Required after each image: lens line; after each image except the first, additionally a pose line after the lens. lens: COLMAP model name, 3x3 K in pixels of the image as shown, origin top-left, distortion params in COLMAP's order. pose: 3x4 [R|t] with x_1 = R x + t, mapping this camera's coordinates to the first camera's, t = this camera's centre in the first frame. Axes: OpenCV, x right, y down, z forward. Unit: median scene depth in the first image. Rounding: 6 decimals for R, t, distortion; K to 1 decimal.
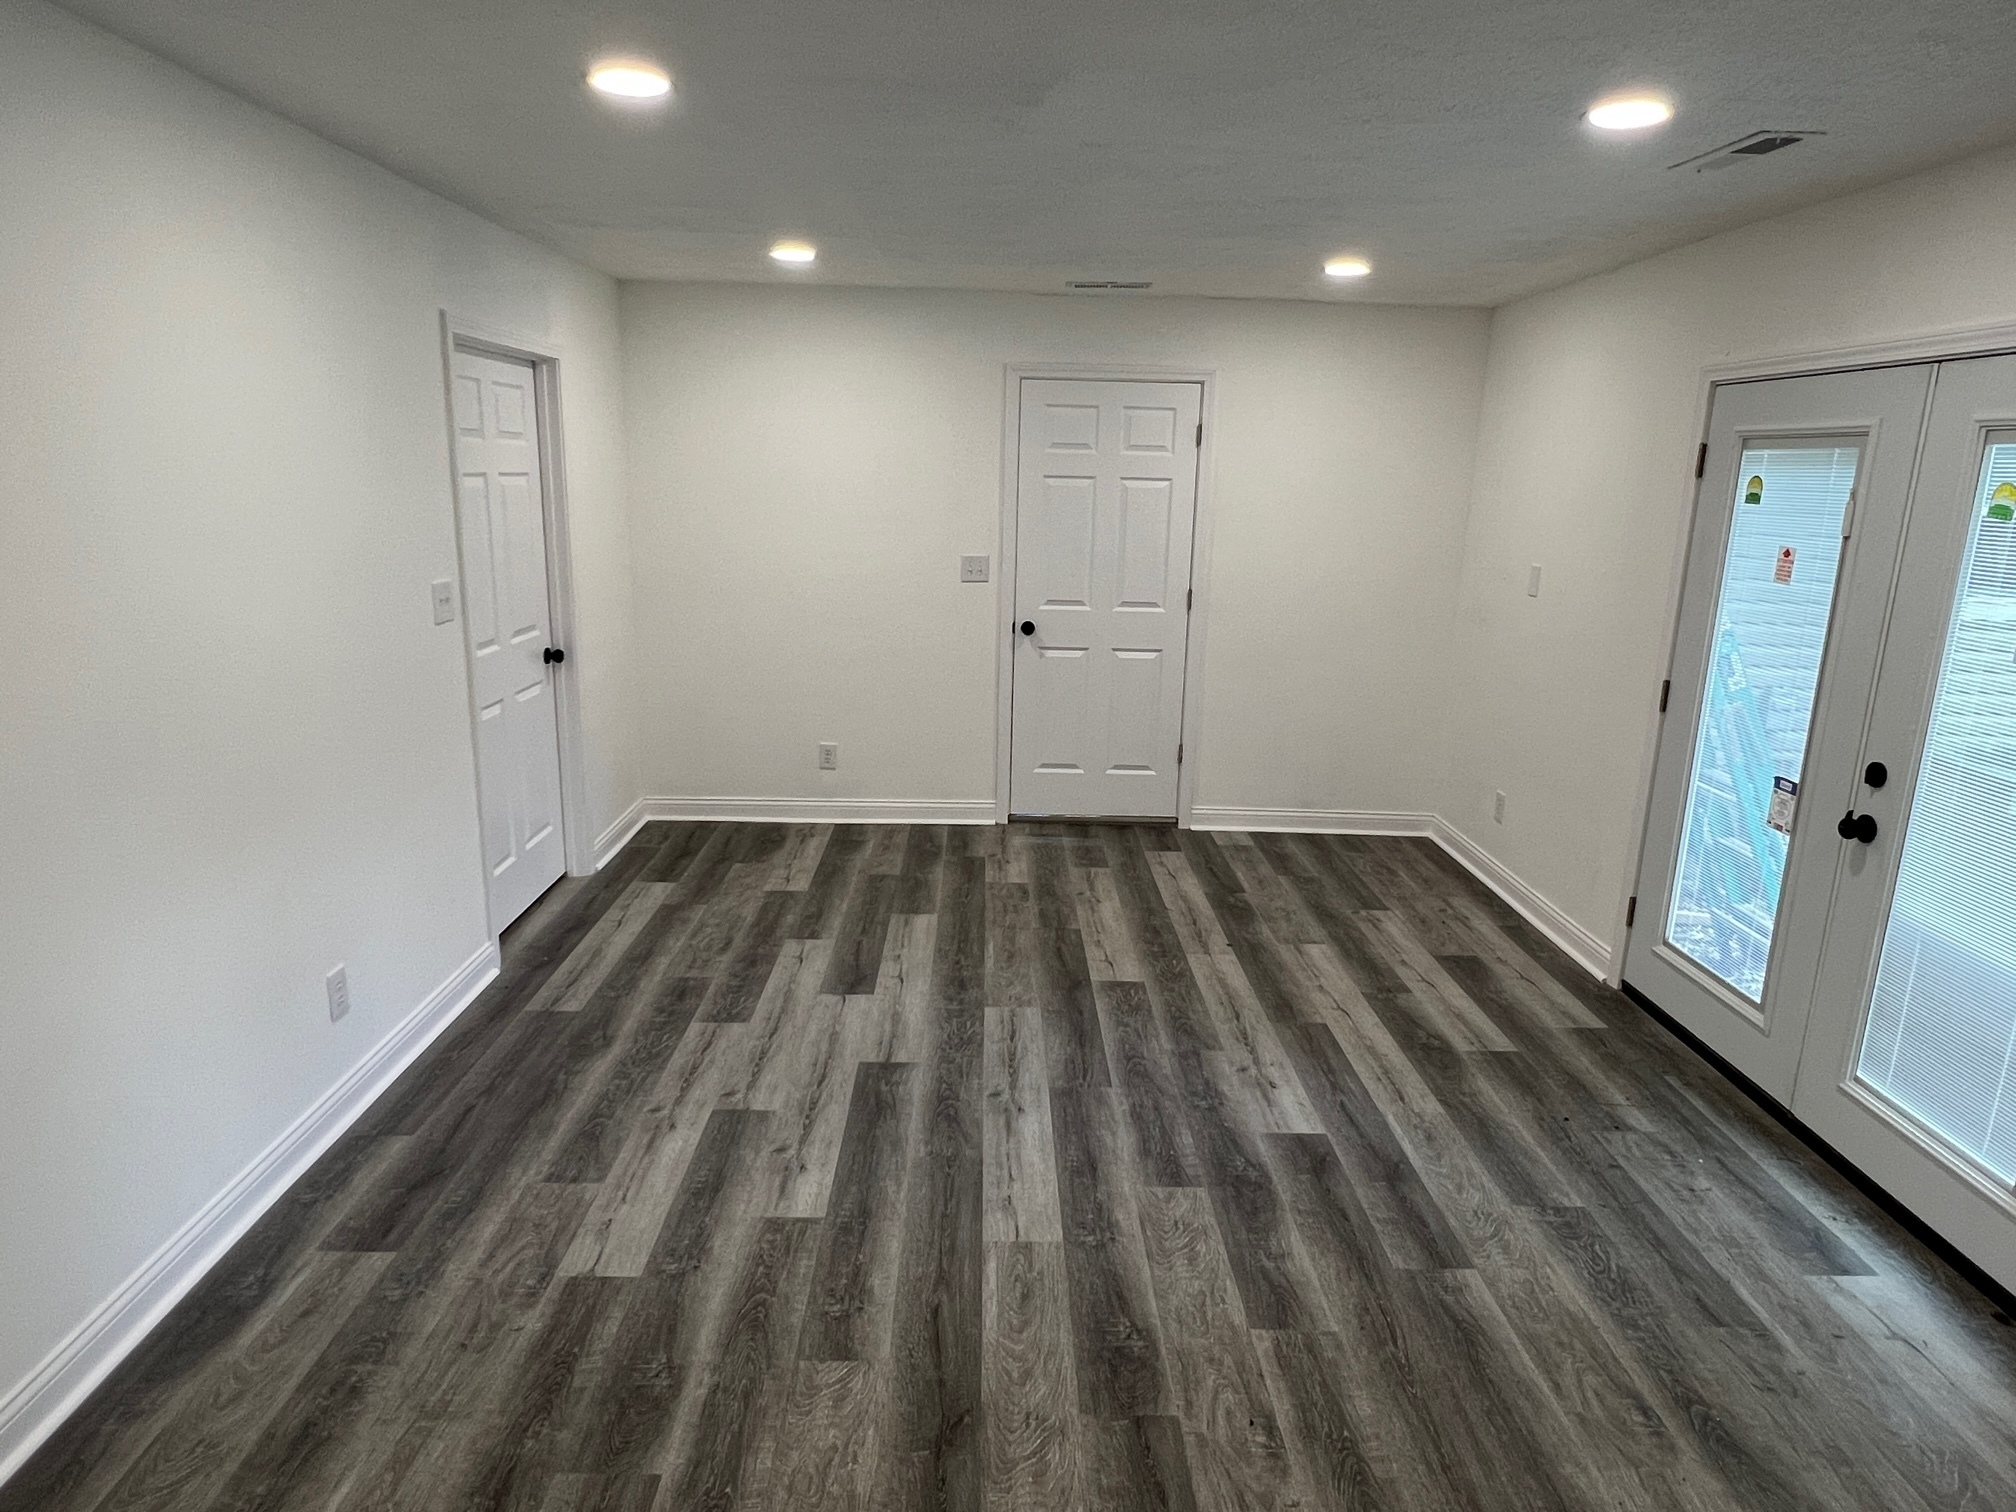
lens RADIAL K [[1226.8, 0, 994.5], [0, 1226.8, 767.5], [0, 0, 1]] dist [-0.000947, -0.000268]
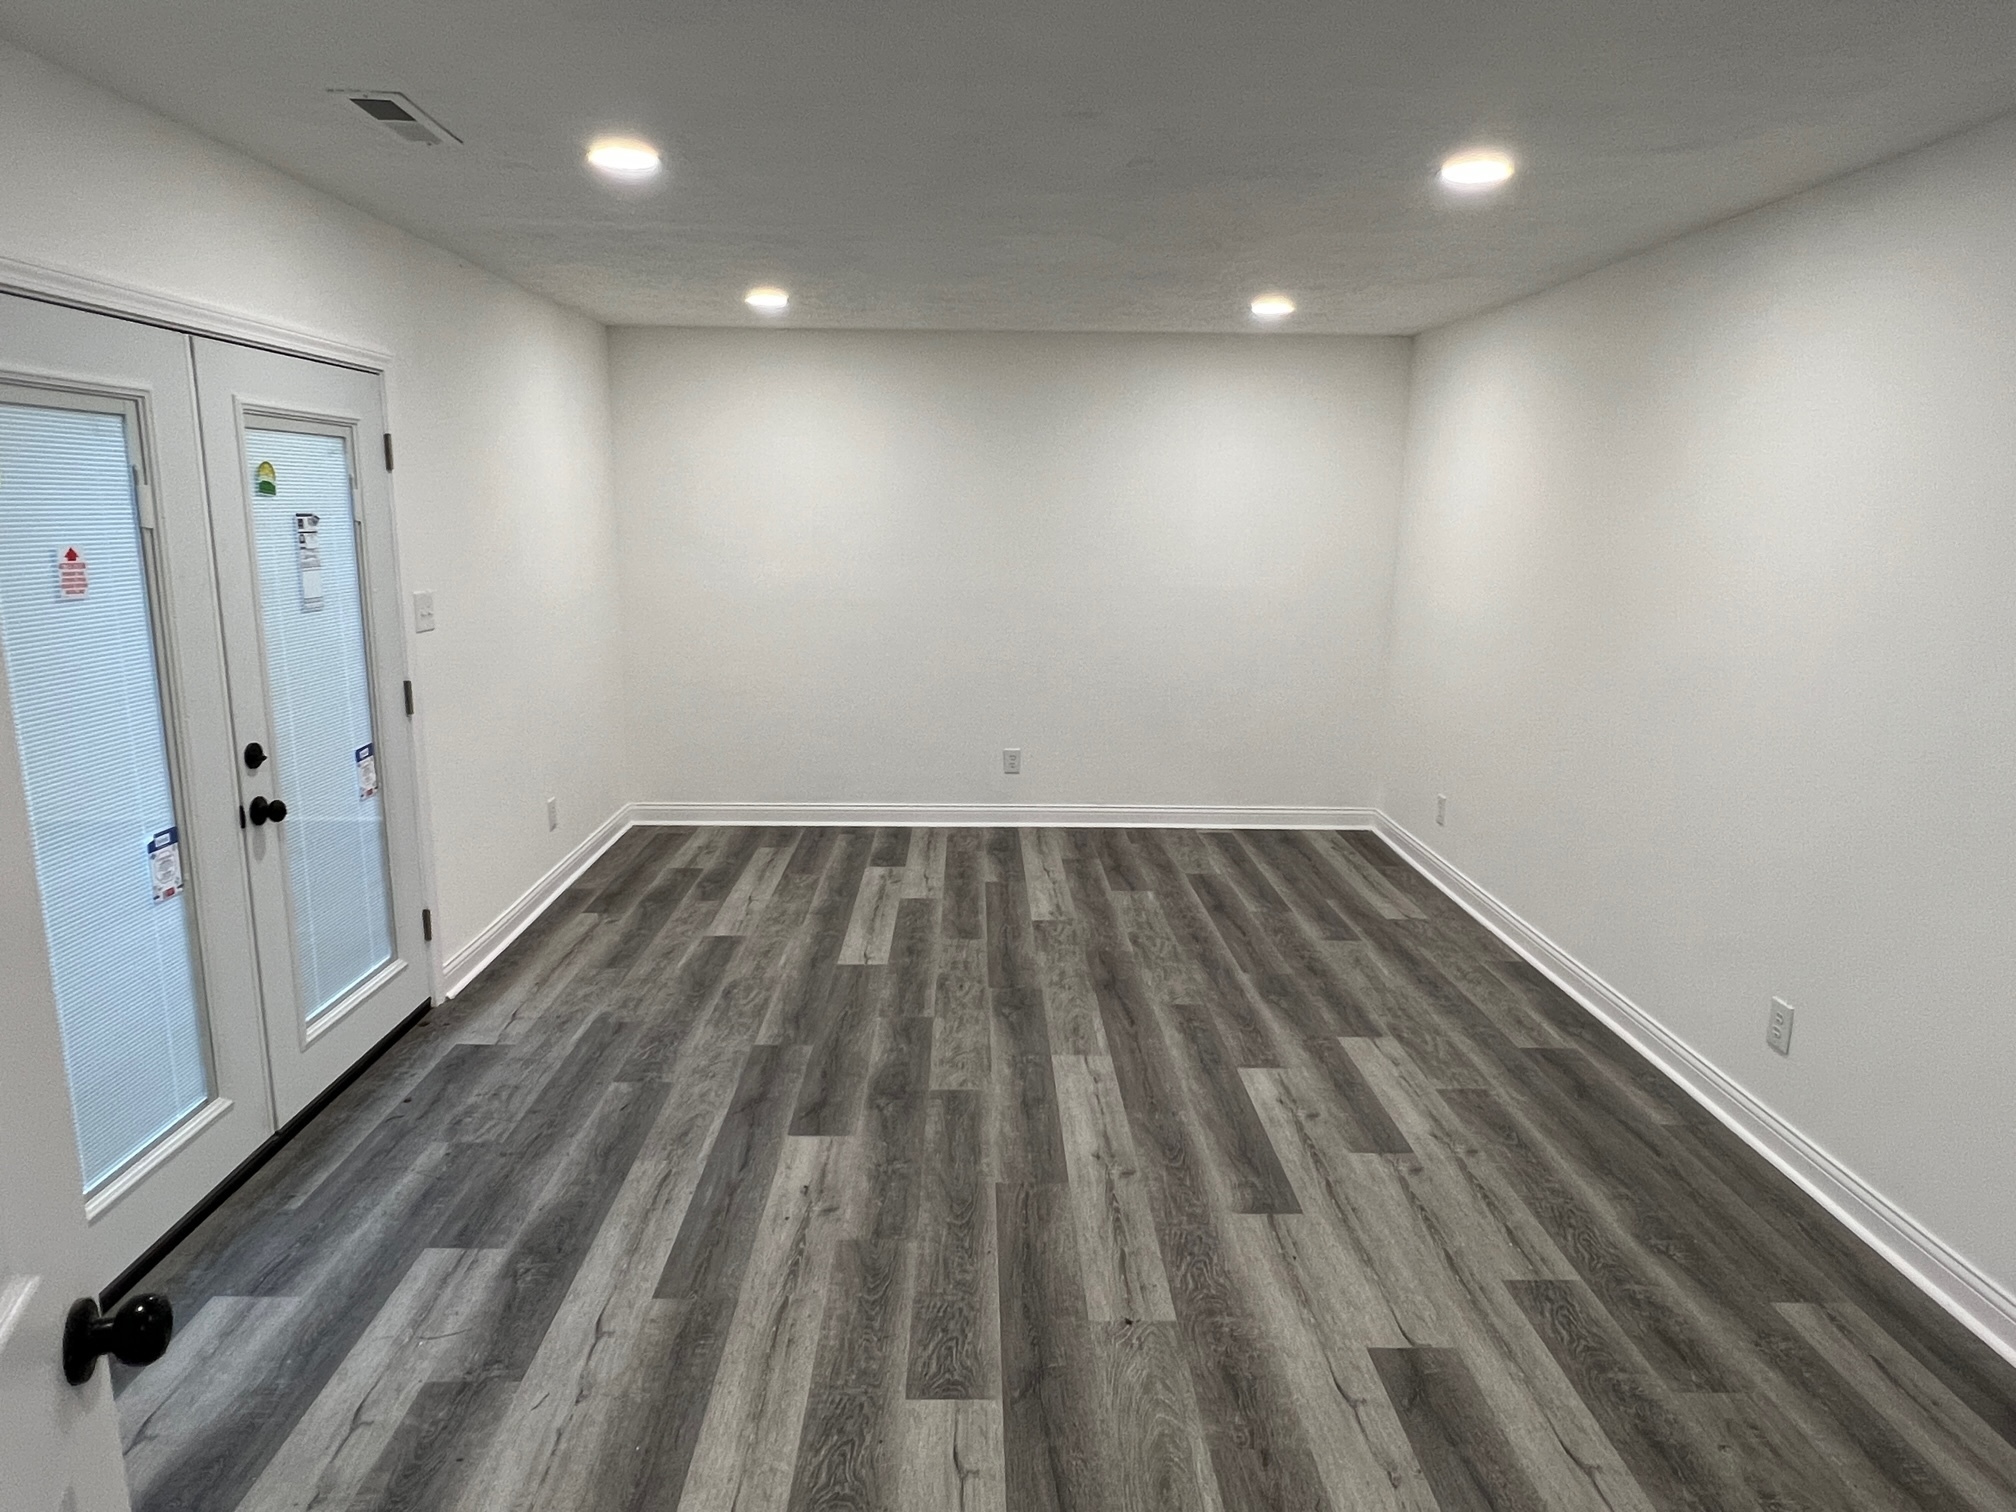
lens RADIAL K [[1226.8, 0, 1007.6], [0, 1226.8, 747.2], [0, 0, 1]] dist [-0.000947, -0.000268]
pose [[-0.999064, -0.032097, -0.028996, 0.138620], [-0.041355, 0.905256, 0.422850, -0.436367], [0.012677, 0.423653, -0.905736, 1.869800]]
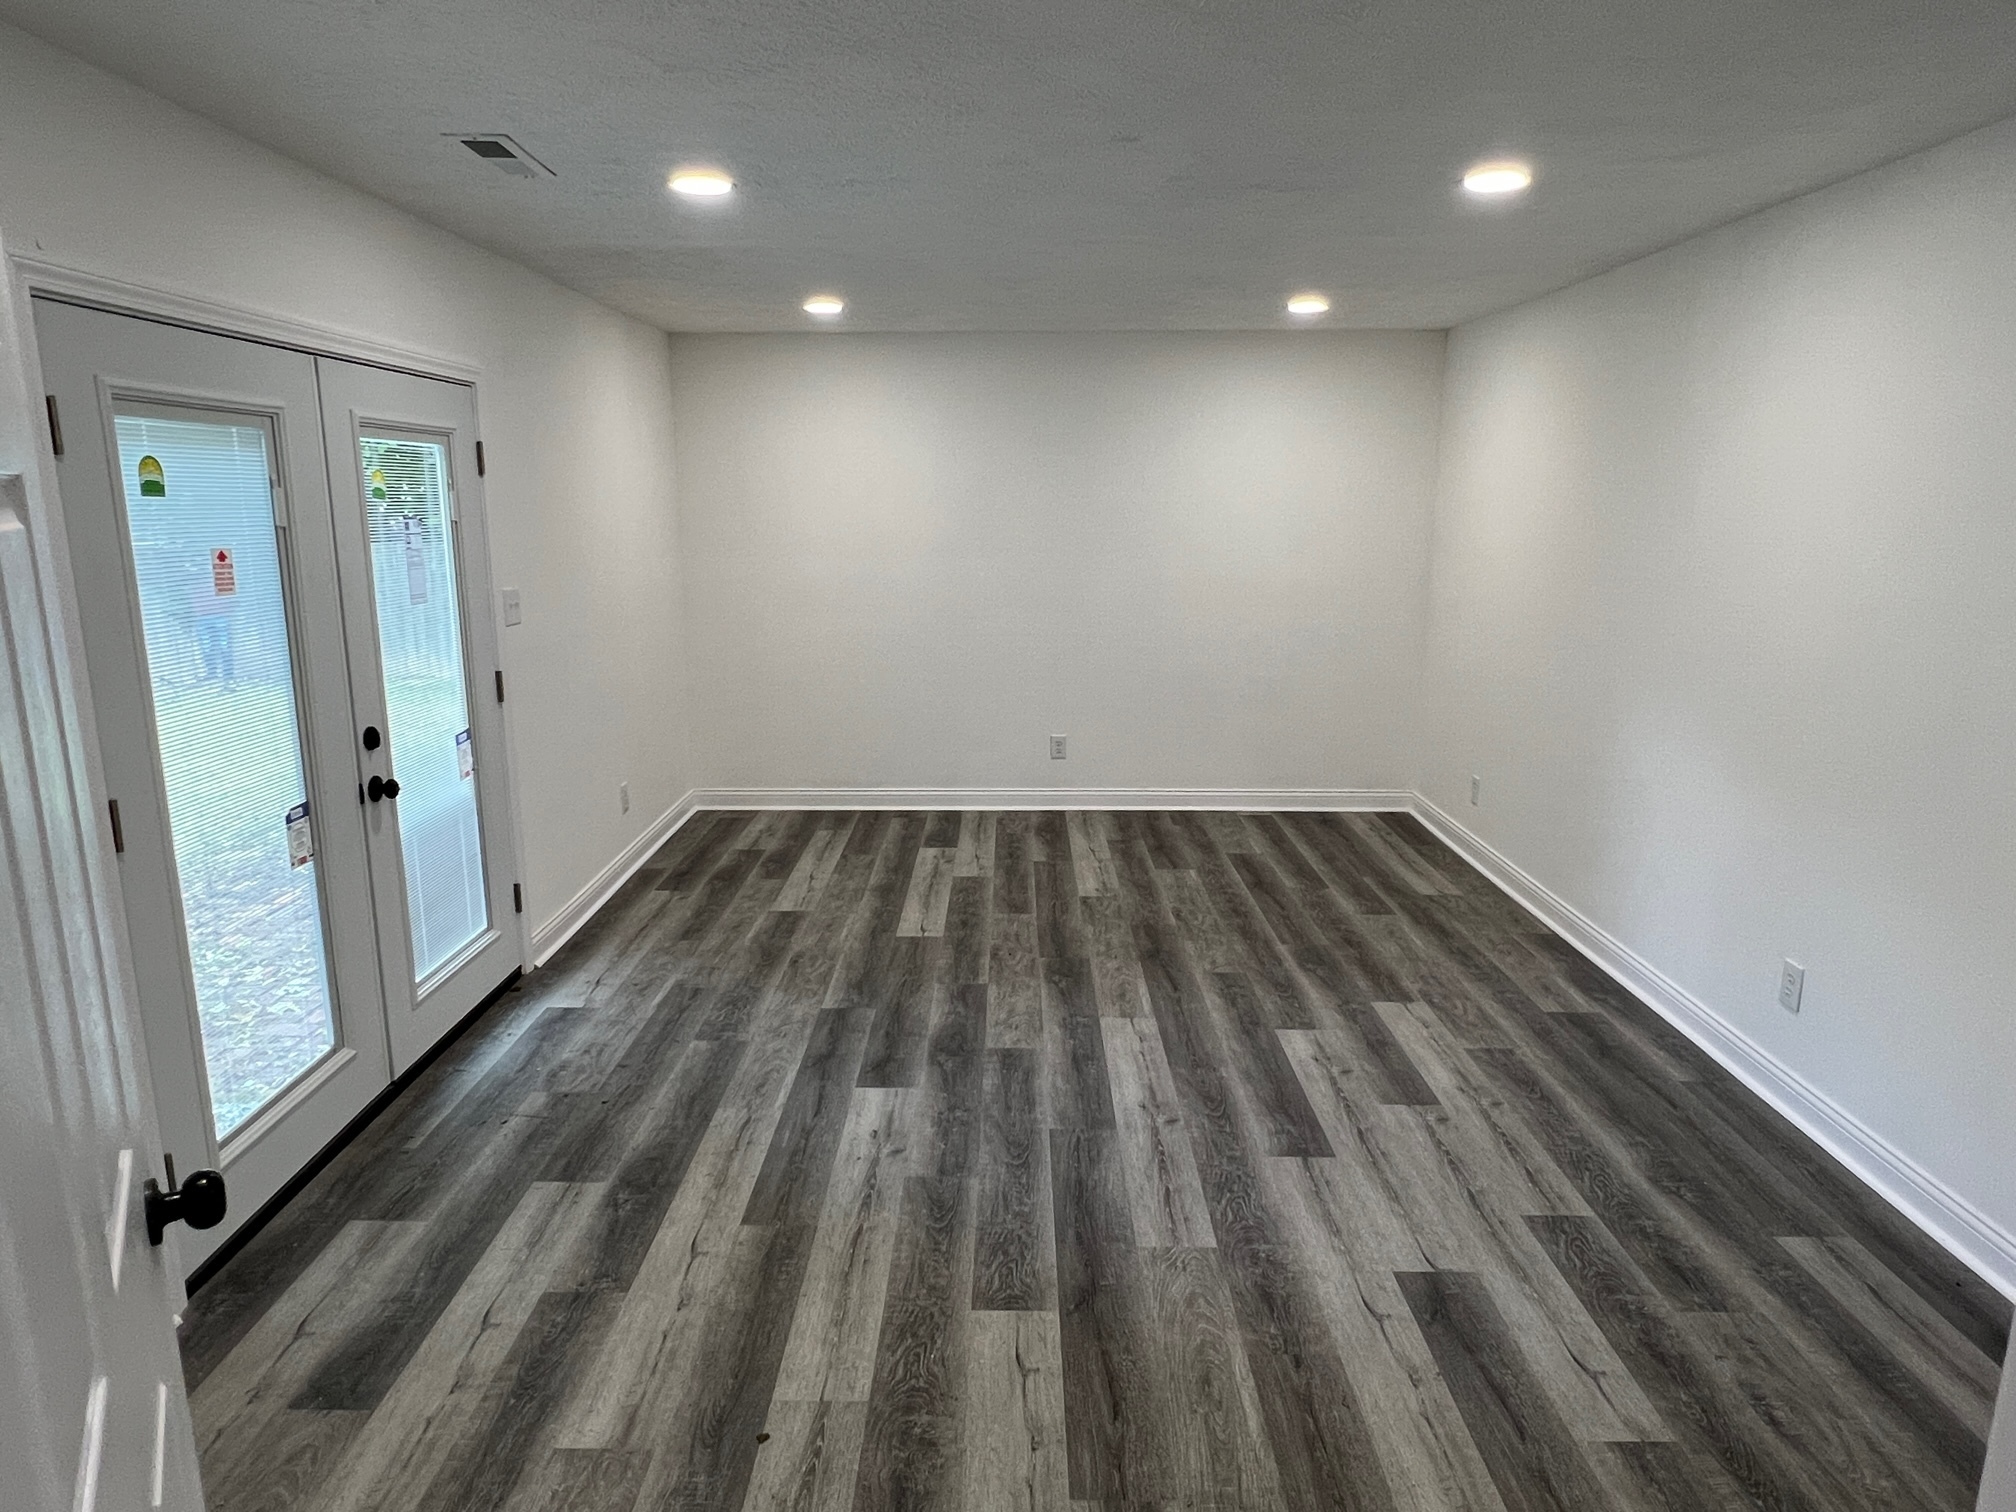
lens RADIAL K [[1226.8, 0, 1011.4], [0, 1226.8, 753.5], [0, 0, 1]] dist [-0.000947, -0.000268]
pose [[-0.999670, -0.025580, 0.002206, 0.147247], [-0.022105, 0.901190, 0.432861, -0.456661], [-0.013061, 0.432670, -0.901458, 1.944828]]
